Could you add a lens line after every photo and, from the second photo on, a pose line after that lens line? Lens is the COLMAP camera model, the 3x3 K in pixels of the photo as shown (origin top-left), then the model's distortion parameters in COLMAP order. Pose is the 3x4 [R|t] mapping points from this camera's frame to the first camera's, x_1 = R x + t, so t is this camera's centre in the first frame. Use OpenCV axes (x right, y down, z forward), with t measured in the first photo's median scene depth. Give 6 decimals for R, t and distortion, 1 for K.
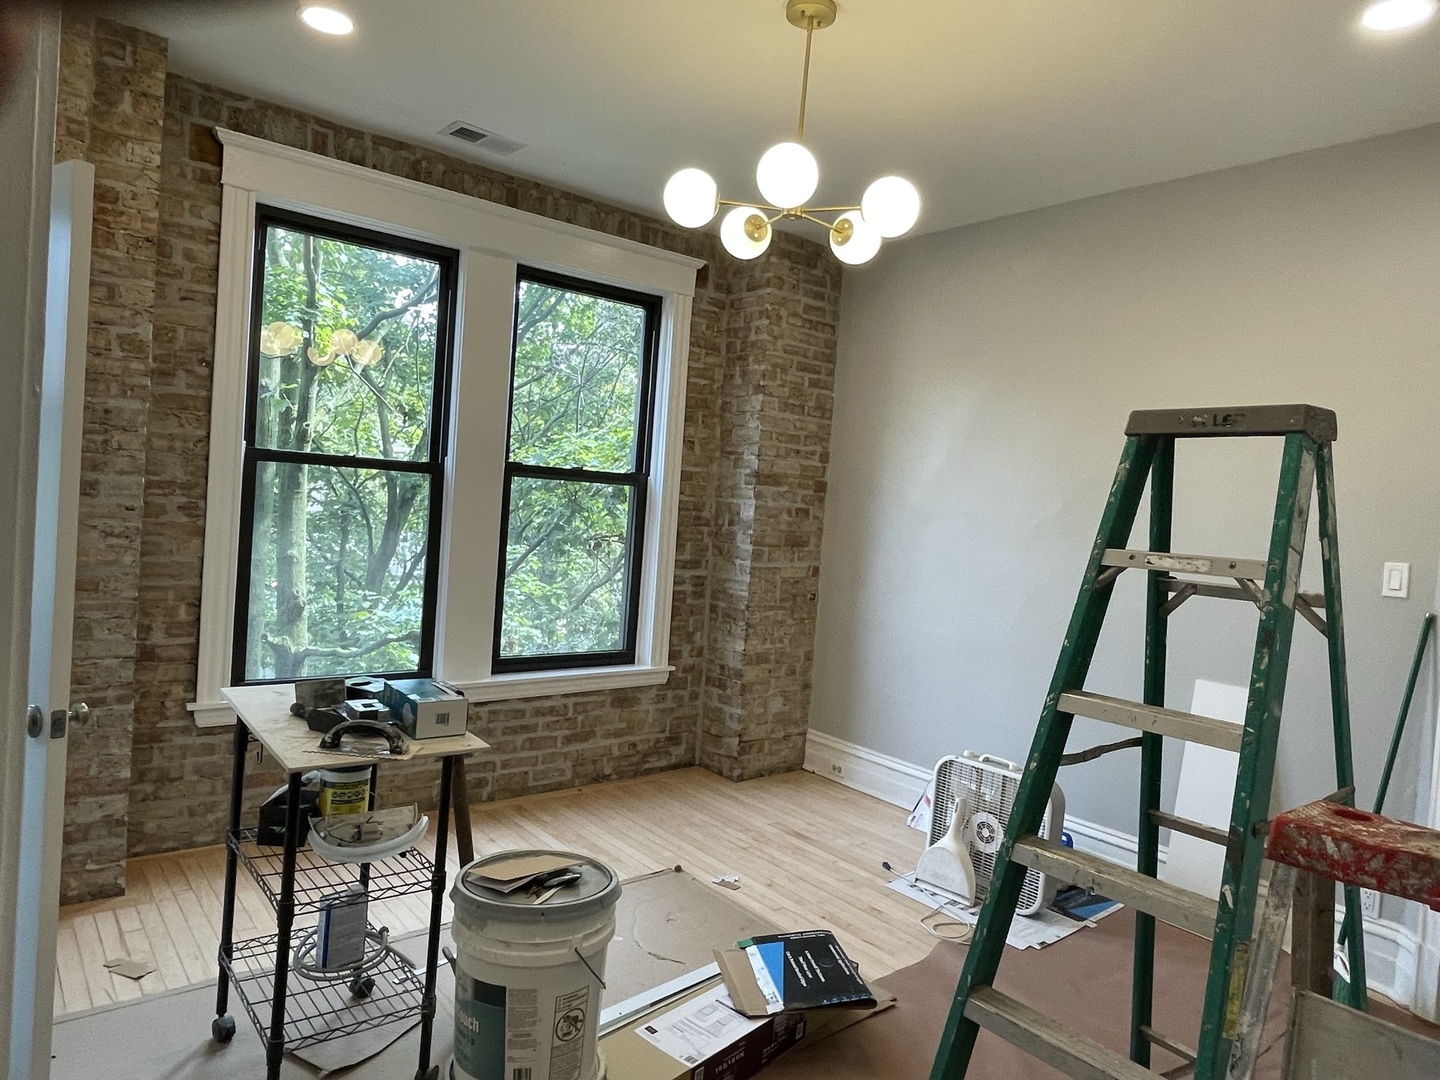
lens RADIAL K [[933.3, 0, 718.1], [0, 933.3, 546.0], [0, 0, 1]] dist [0.006595, -0.001352]
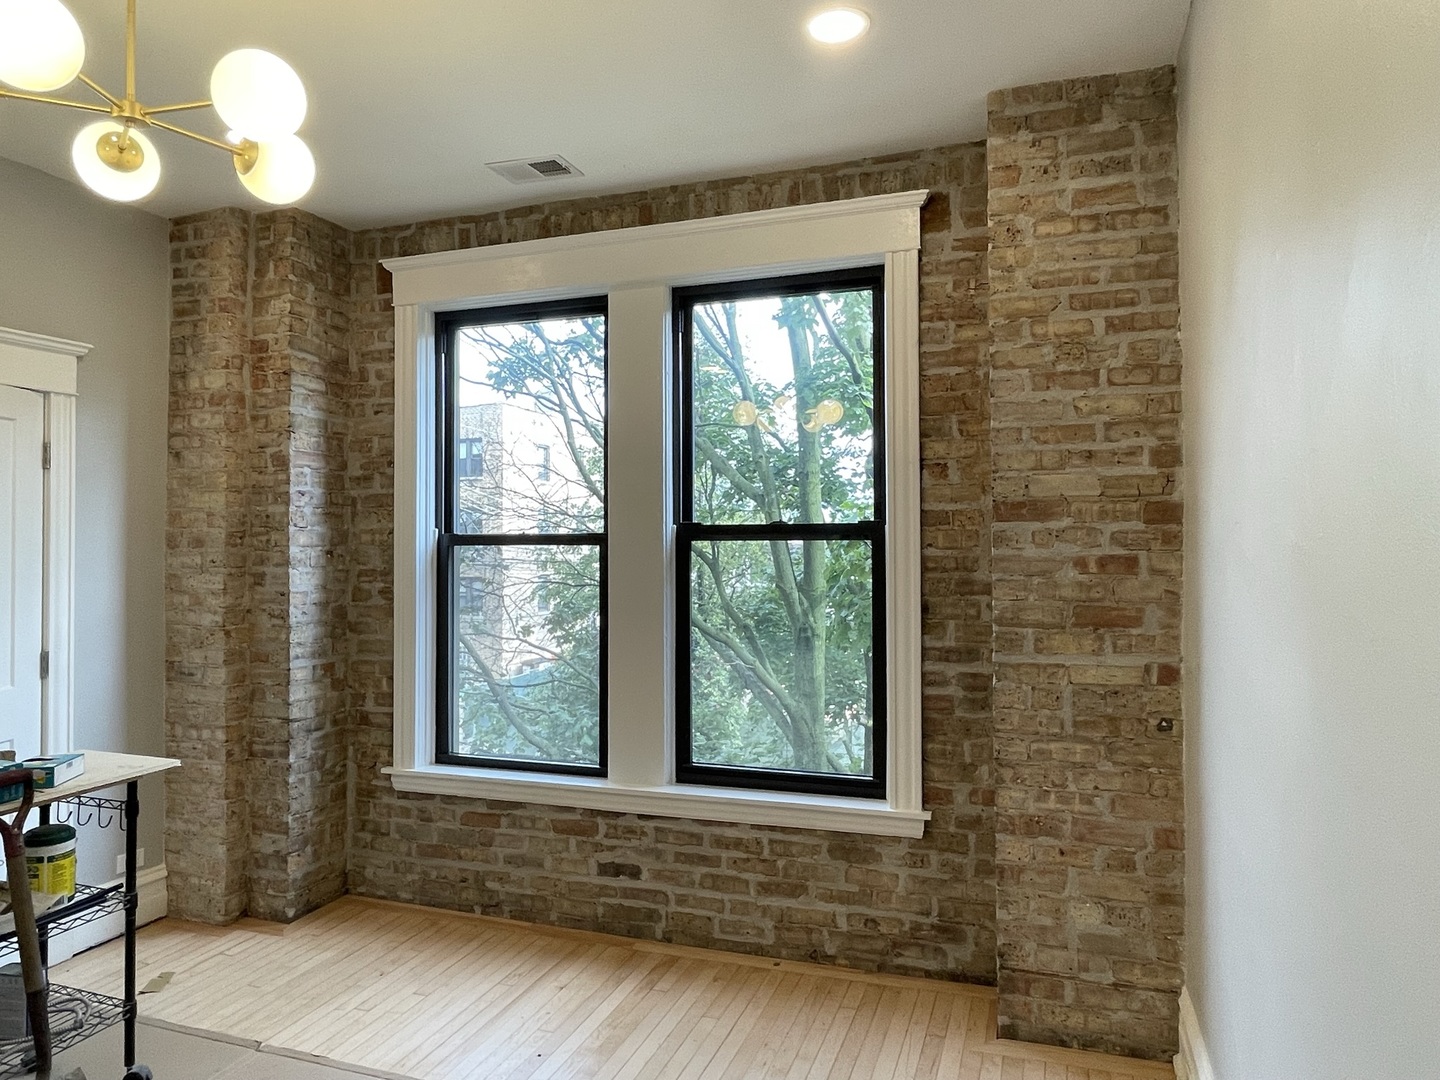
lens RADIAL K [[933.3, 0, 723.6], [0, 933.3, 548.4], [0, 0, 1]] dist [0.006595, -0.001352]
pose [[0.525185, -0.071517, -0.847977, 0.450980], [-0.001674, 0.996374, -0.085069, 0.001571], [0.850986, 0.046097, 0.523161, 0.549754]]
